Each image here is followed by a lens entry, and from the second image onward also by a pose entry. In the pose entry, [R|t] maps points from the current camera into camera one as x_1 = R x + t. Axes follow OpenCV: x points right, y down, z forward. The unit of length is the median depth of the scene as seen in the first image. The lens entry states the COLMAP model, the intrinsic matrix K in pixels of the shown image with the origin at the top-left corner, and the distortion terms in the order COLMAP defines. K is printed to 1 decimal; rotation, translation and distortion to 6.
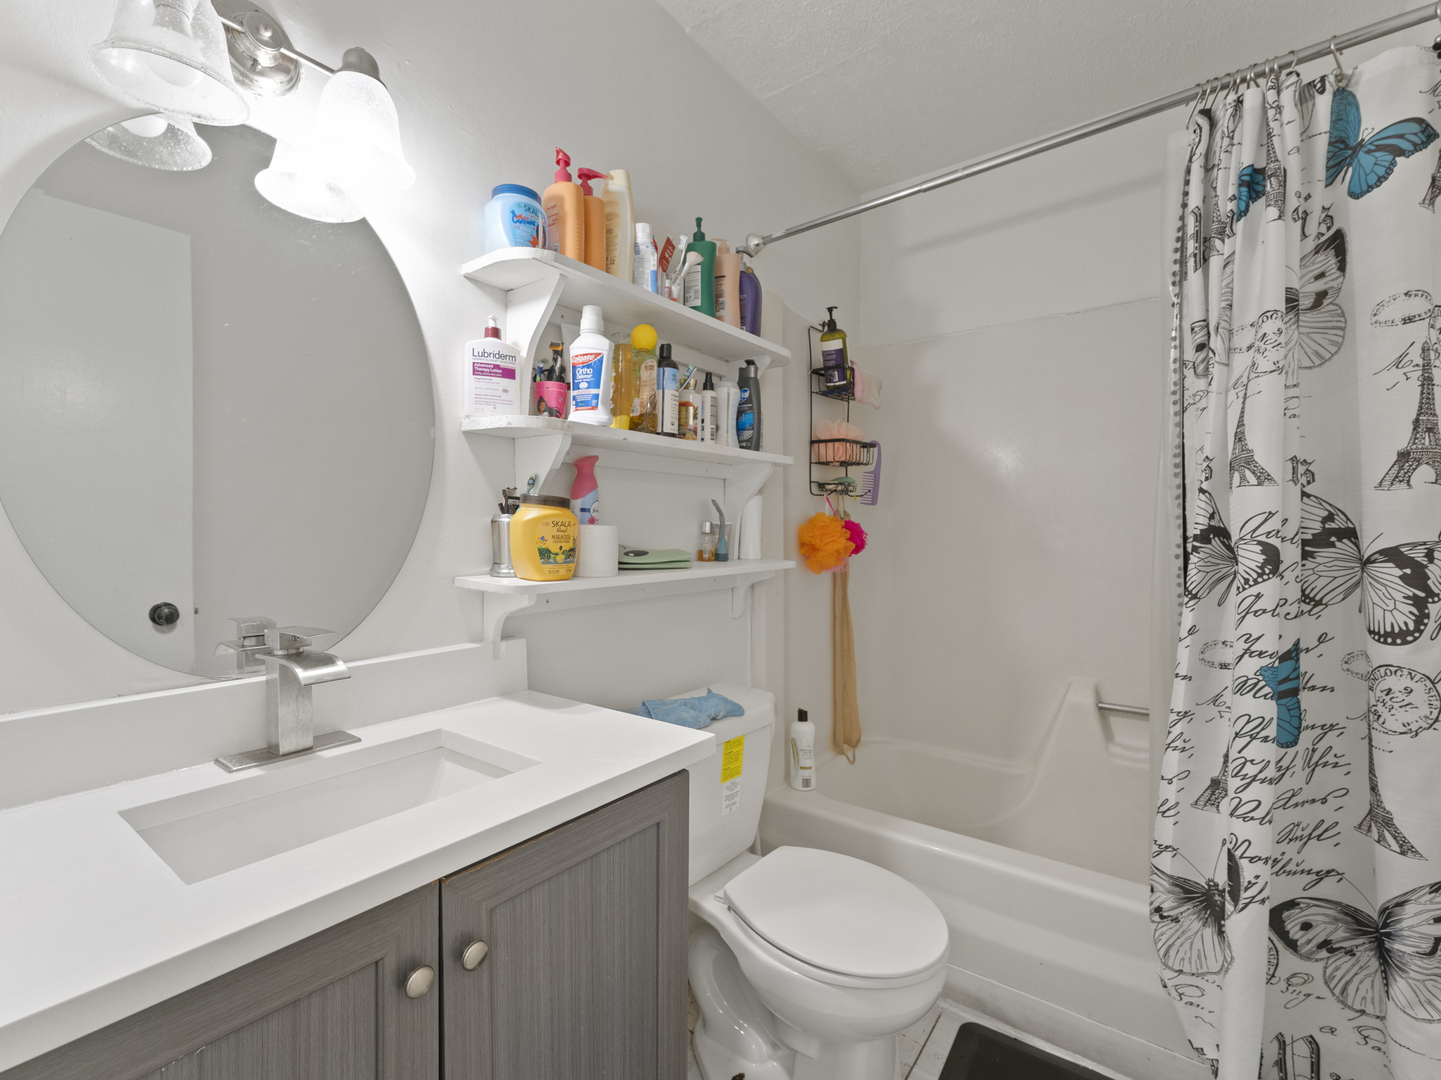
lens RADIAL K [[662.2, 0, 719.9], [0, 662.2, 535.8], [0, 0, 1]] dist [0.002769, 0.000288]
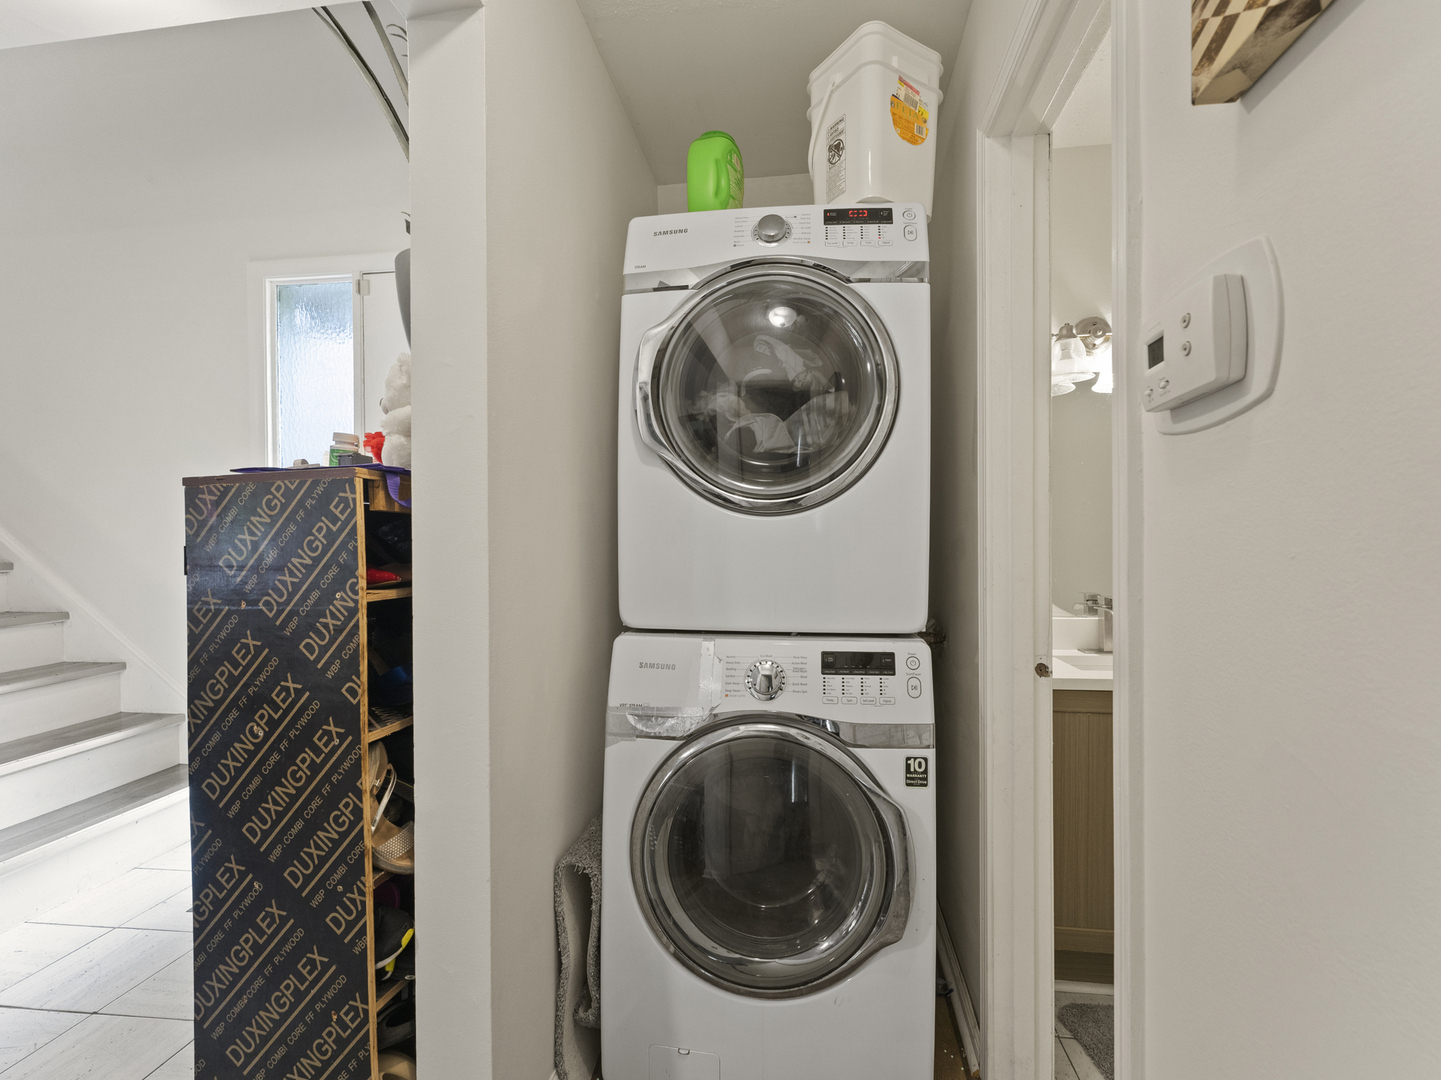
lens RADIAL K [[662.2, 0, 724.8], [0, 662.2, 545.5], [0, 0, 1]] dist [0.002769, 0.000288]
pose [[0.487040, 0.003746, -0.873372, 0.658566], [-0.001313, 0.999993, 0.003557, -0.036707], [0.873379, -0.000586, 0.487042, -1.195110]]
